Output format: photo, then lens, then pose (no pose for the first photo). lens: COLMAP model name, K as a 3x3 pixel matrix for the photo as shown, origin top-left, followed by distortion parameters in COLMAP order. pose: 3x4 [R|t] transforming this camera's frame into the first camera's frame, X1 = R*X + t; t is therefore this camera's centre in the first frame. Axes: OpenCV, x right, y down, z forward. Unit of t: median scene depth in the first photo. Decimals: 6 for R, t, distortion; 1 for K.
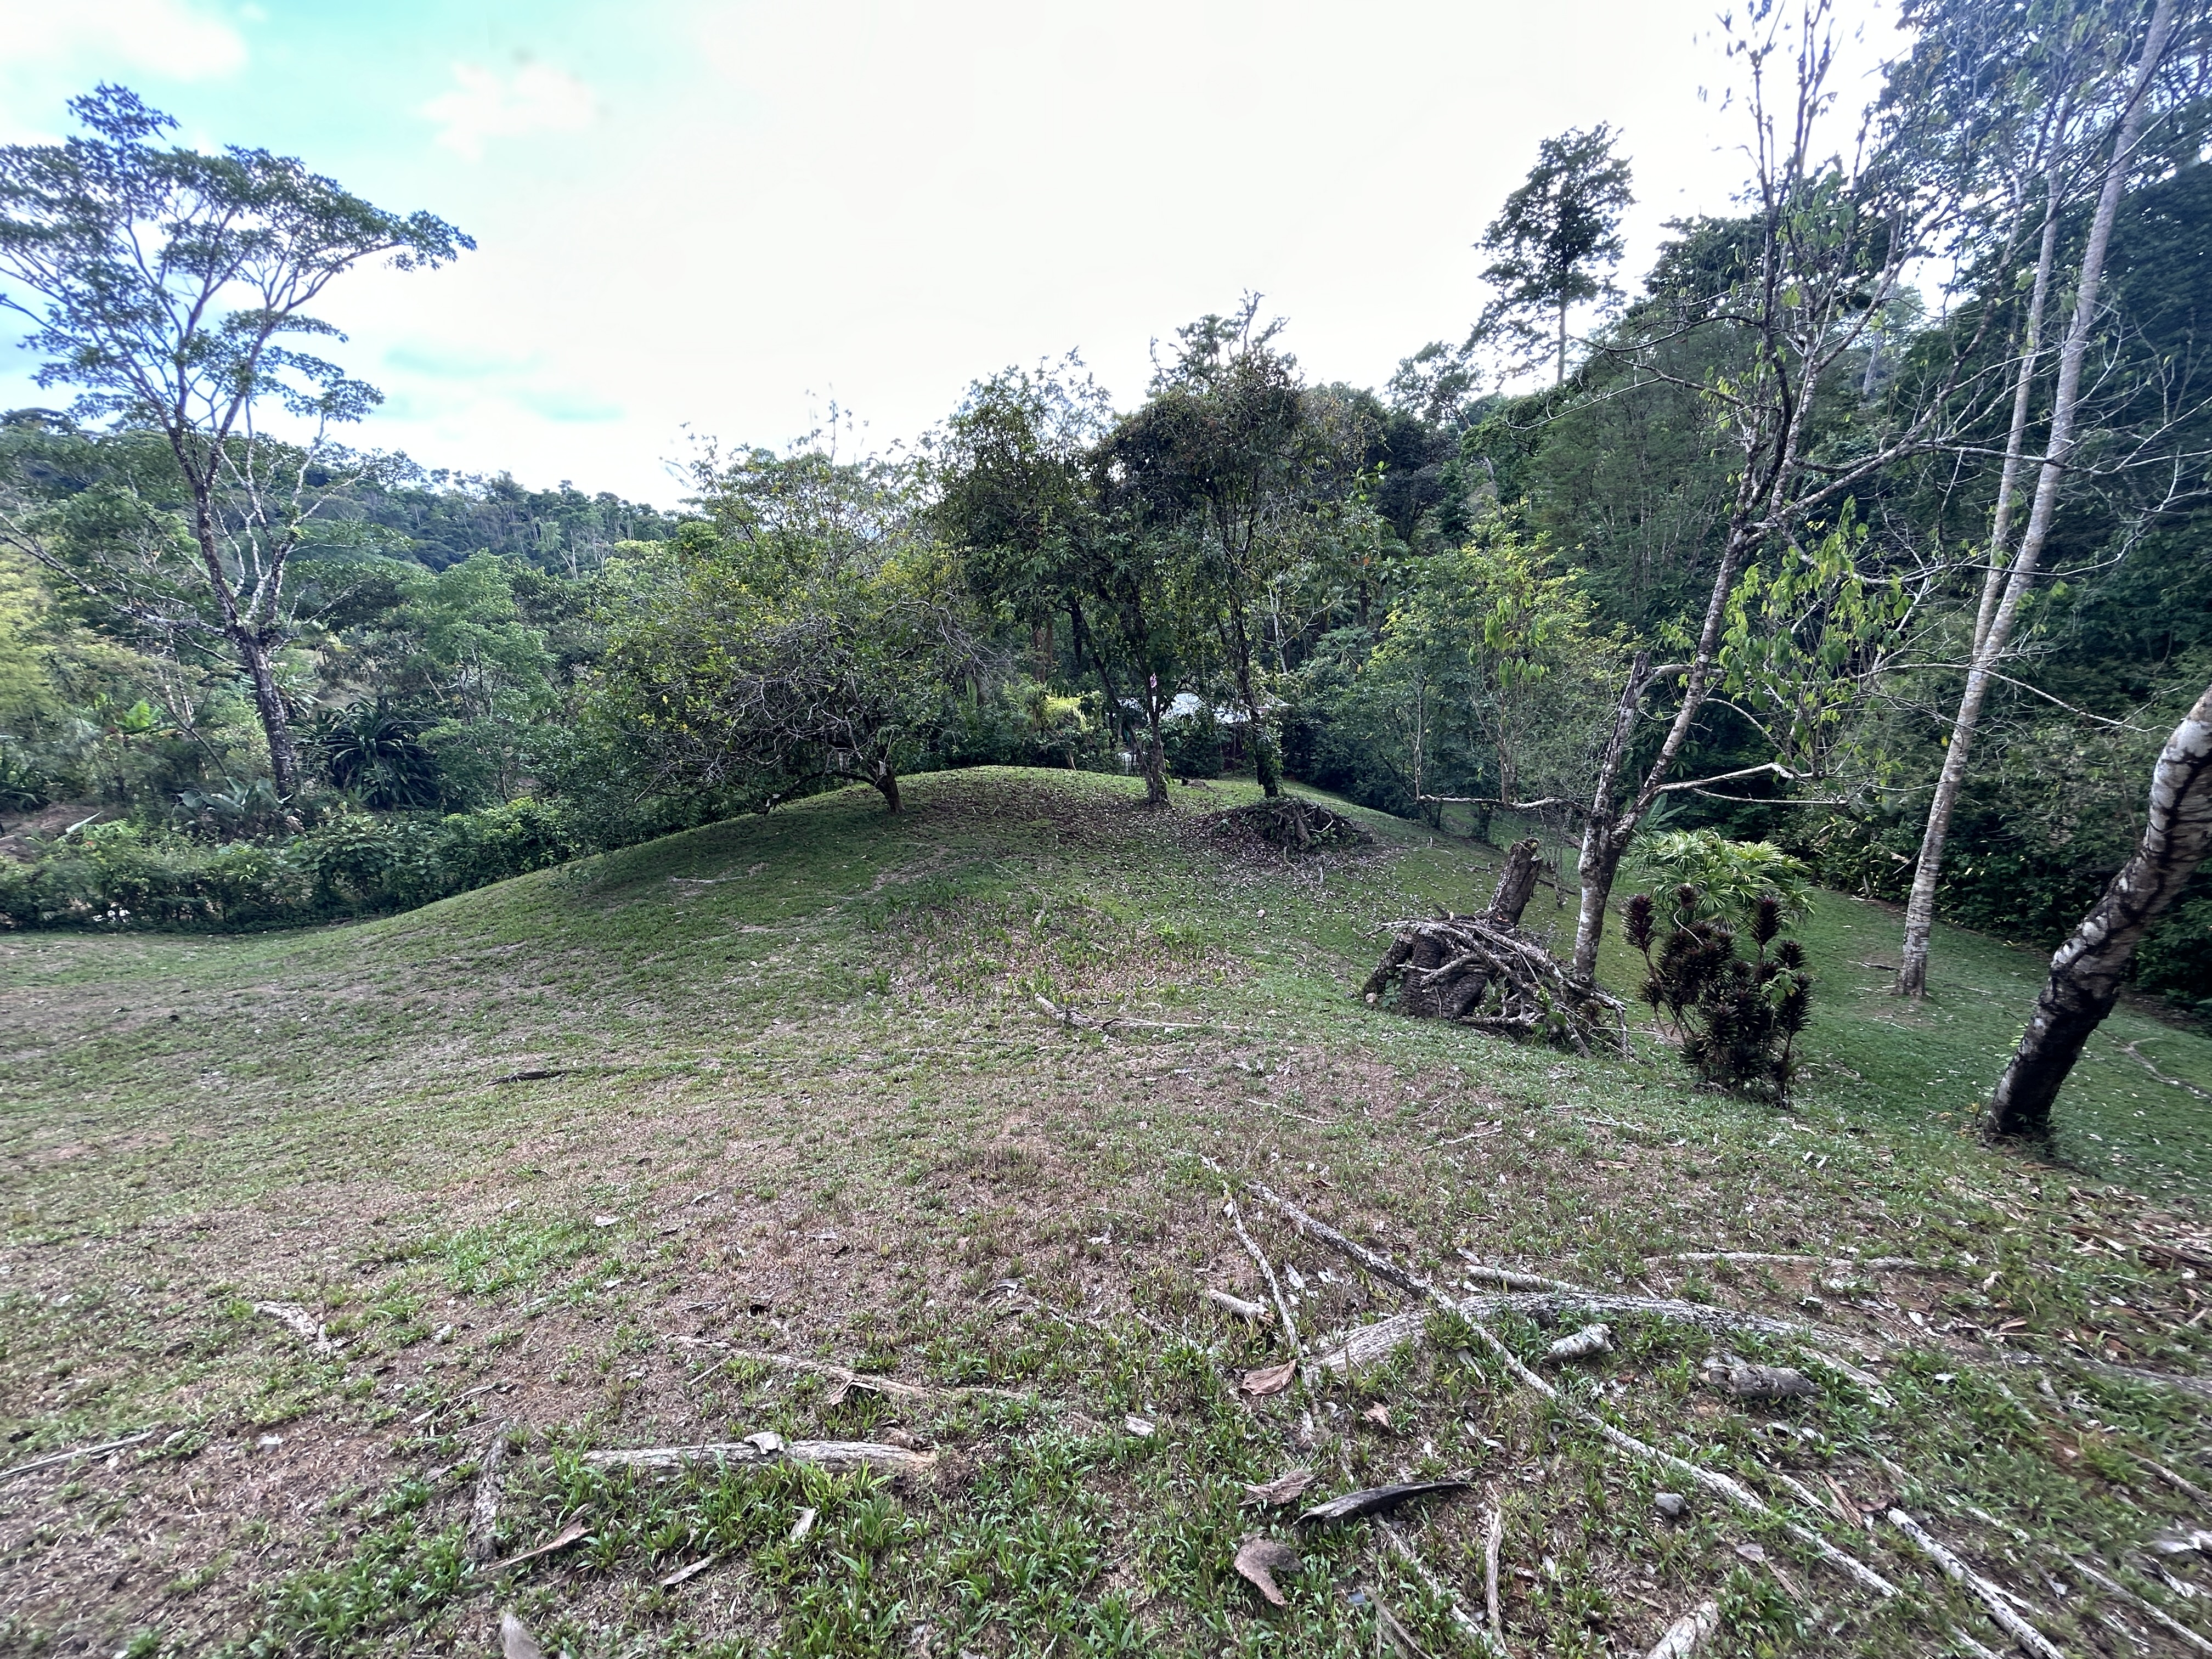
lens RADIAL K [[906.8, 0, 1104.2], [0, 906.8, 817.5], [0, 0, 1]] dist [-0.001656, 0.010177]
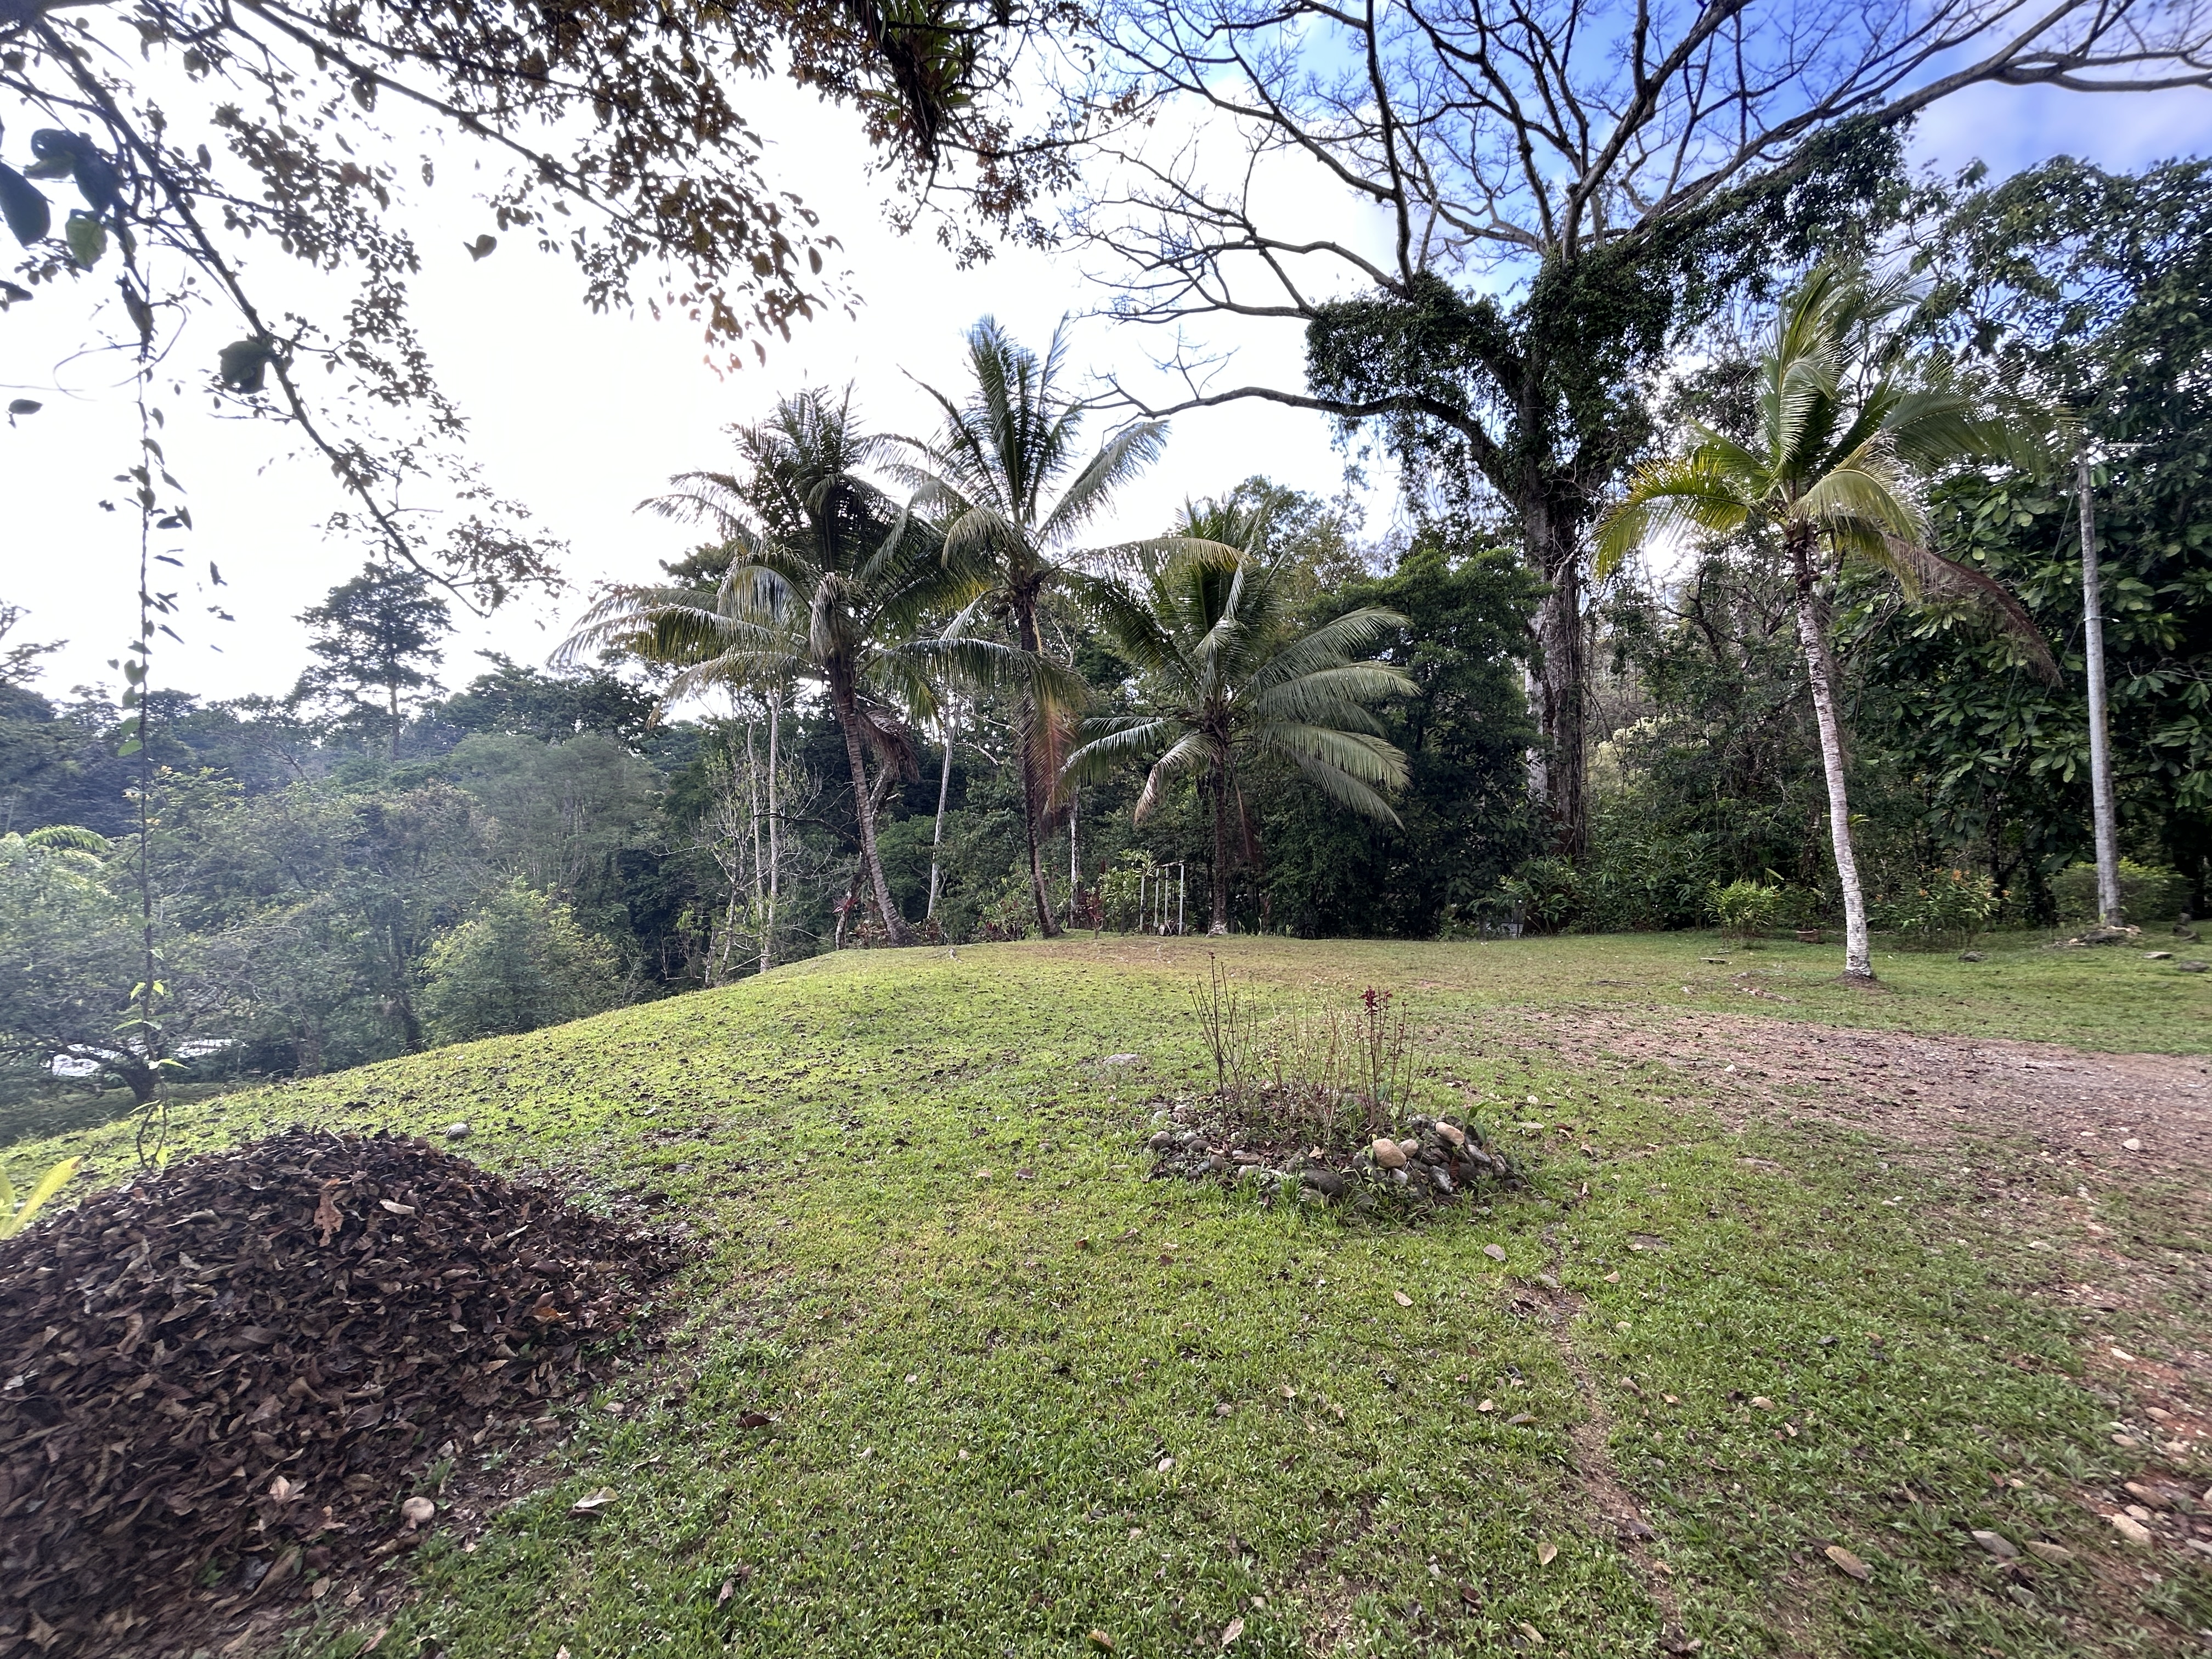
lens RADIAL K [[891.3, 0, 1108.1], [0, 891.3, 829.9], [0, 0, 1]] dist [-0.002915, 0.001589]
pose [[0.370974, 0.067972, 0.926152, -0.200577], [0.257202, 0.950782, -0.172803, 0.042831], [-0.892315, 0.302314, 0.335232, -0.145375]]
